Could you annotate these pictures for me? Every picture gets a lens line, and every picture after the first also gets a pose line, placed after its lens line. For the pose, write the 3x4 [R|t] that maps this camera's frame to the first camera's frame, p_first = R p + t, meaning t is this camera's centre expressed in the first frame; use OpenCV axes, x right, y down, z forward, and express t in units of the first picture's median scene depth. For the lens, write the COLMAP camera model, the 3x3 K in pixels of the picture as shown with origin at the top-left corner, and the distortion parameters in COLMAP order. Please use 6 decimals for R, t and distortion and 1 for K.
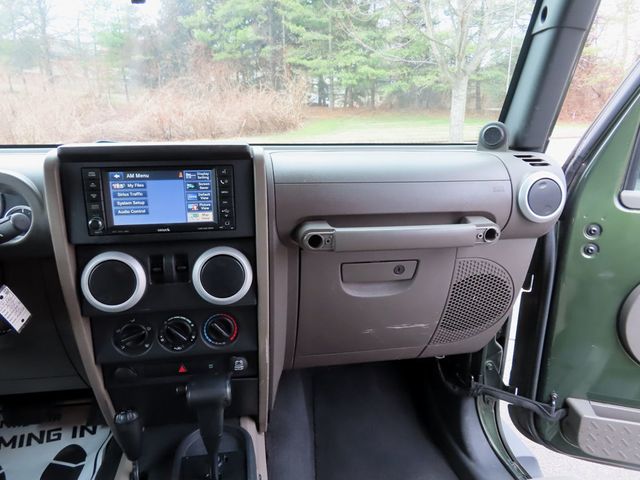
lens RADIAL K [[455.7, 0, 318.8], [0, 455.7, 243.9], [0, 0, 1]] dist [-0.003702, 0.002483]
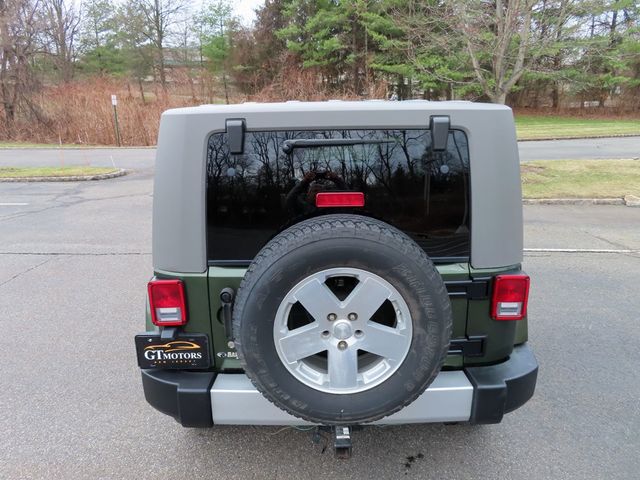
lens RADIAL K [[455.7, 0, 321.9], [0, 455.7, 242.2], [0, 0, 1]] dist [-0.003702, 0.002483]
pose [[0.985954, 0.030010, -0.164297, 0.013036], [-0.029024, 0.999543, 0.008402, 0.016248], [0.164474, -0.003515, 0.986375, -0.111160]]
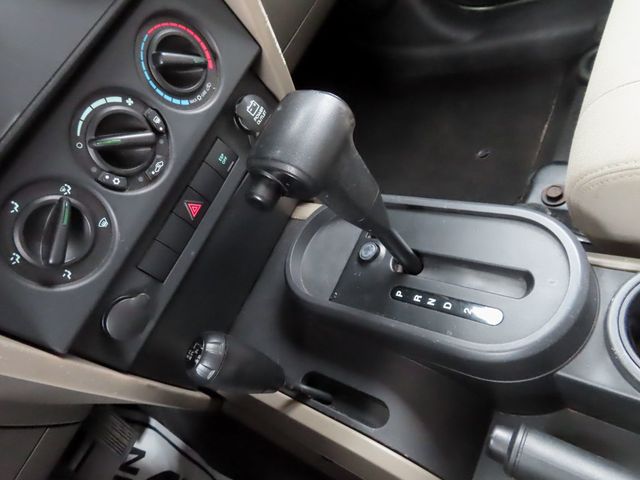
lens RADIAL K [[455.7, 0, 317.4], [0, 455.7, 240.7], [0, 0, 1]] dist [-0.003702, 0.002483]
pose [[0.545841, -0.816783, 0.186878, -0.011831], [0.674333, 0.560609, 0.480618, 0.005510], [-0.497325, -0.136323, 0.856787, 0.018916]]
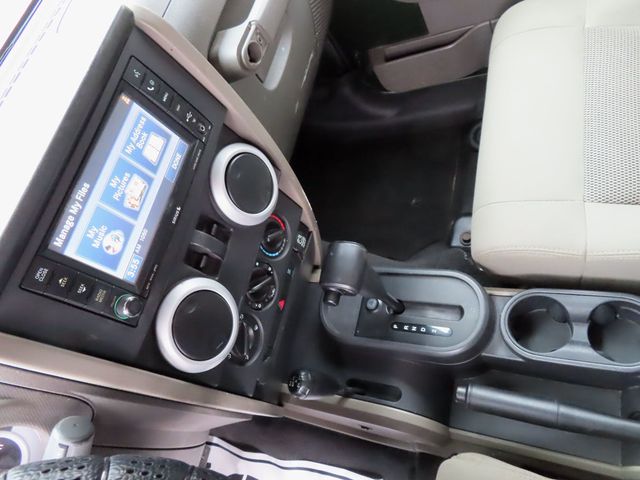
lens RADIAL K [[455.7, 0, 318.0], [0, 455.7, 241.1], [0, 0, 1]] dist [-0.003702, 0.002483]
pose [[0.371885, -0.894077, 0.249654, -0.013036], [0.683185, 0.445690, 0.578462, -0.006873], [-0.628458, -0.044562, 0.776566, 0.011482]]
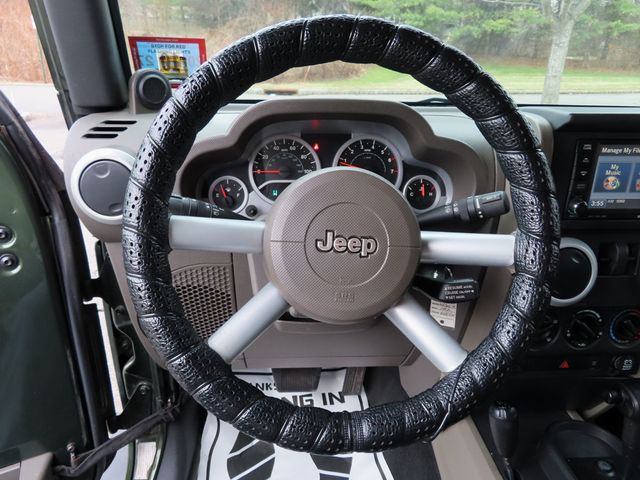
lens RADIAL K [[455.7, 0, 324.1], [0, 455.7, 244.1], [0, 0, 1]] dist [-0.003702, 0.002483]
pose [[0.995357, 0.052417, -0.080731, -0.024555], [-0.043313, 0.992913, 0.110671, -0.001357], [0.085960, -0.106660, 0.990573, 0.003250]]
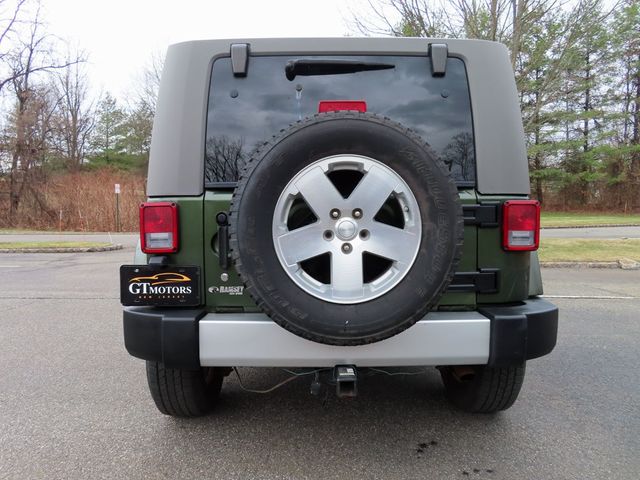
lens RADIAL K [[455.7, 0, 321.8], [0, 455.7, 241.5], [0, 0, 1]] dist [-0.003702, 0.002483]
pose [[0.987786, -0.000504, -0.155813, 0.011928], [-0.032925, 0.976739, -0.211889, 0.041228], [0.152296, 0.214432, 0.964793, -0.105695]]
